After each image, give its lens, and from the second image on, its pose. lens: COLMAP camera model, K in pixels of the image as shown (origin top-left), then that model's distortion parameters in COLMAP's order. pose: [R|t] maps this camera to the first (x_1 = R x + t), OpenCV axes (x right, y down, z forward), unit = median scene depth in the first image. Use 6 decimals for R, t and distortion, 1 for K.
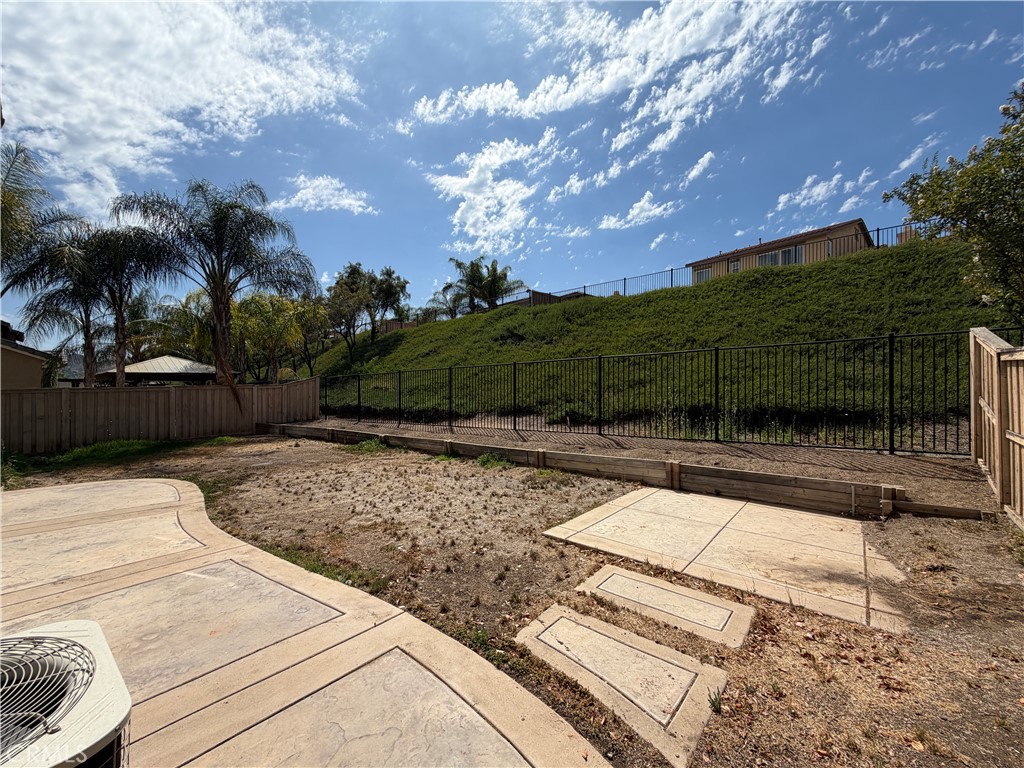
lens RADIAL K [[407.5, 0, 514.9], [0, 407.5, 387.6], [0, 0, 1]] dist [0.001482, -0.000382]
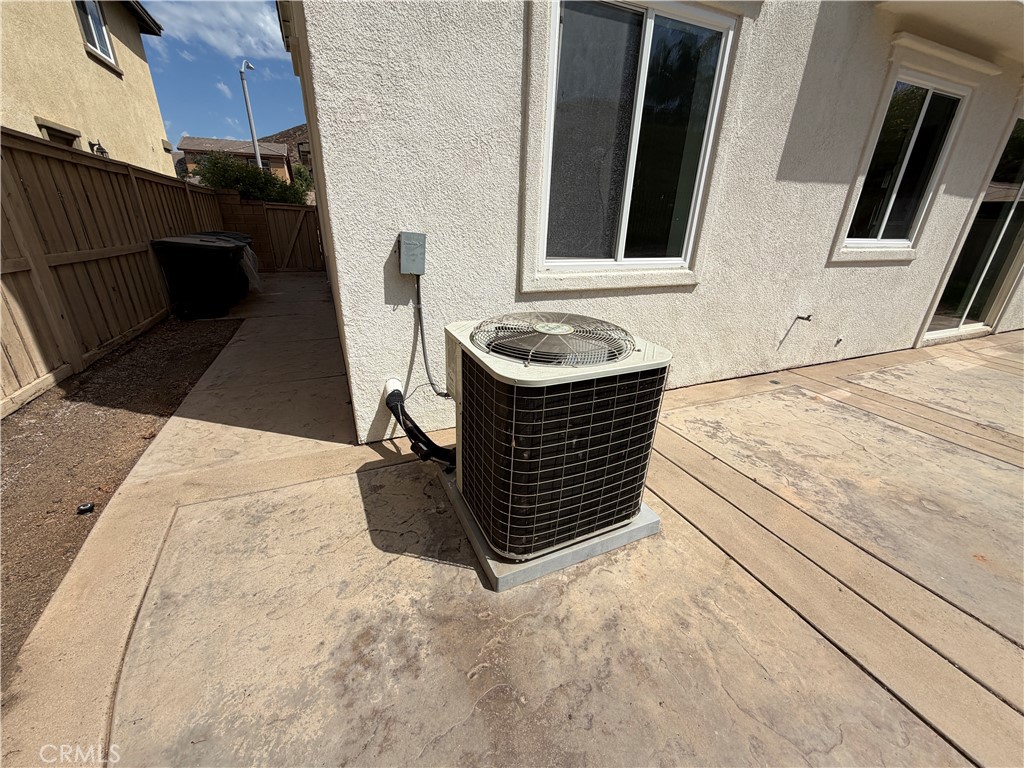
lens RADIAL K [[407.5, 0, 507.6], [0, 407.5, 381.5], [0, 0, 1]] dist [0.001482, -0.000382]
pose [[-0.448096, 0.326318, -0.832302, 0.053345], [-0.026769, 0.925687, 0.377343, 0.068705], [0.893585, 0.191366, -0.406061, 0.367758]]
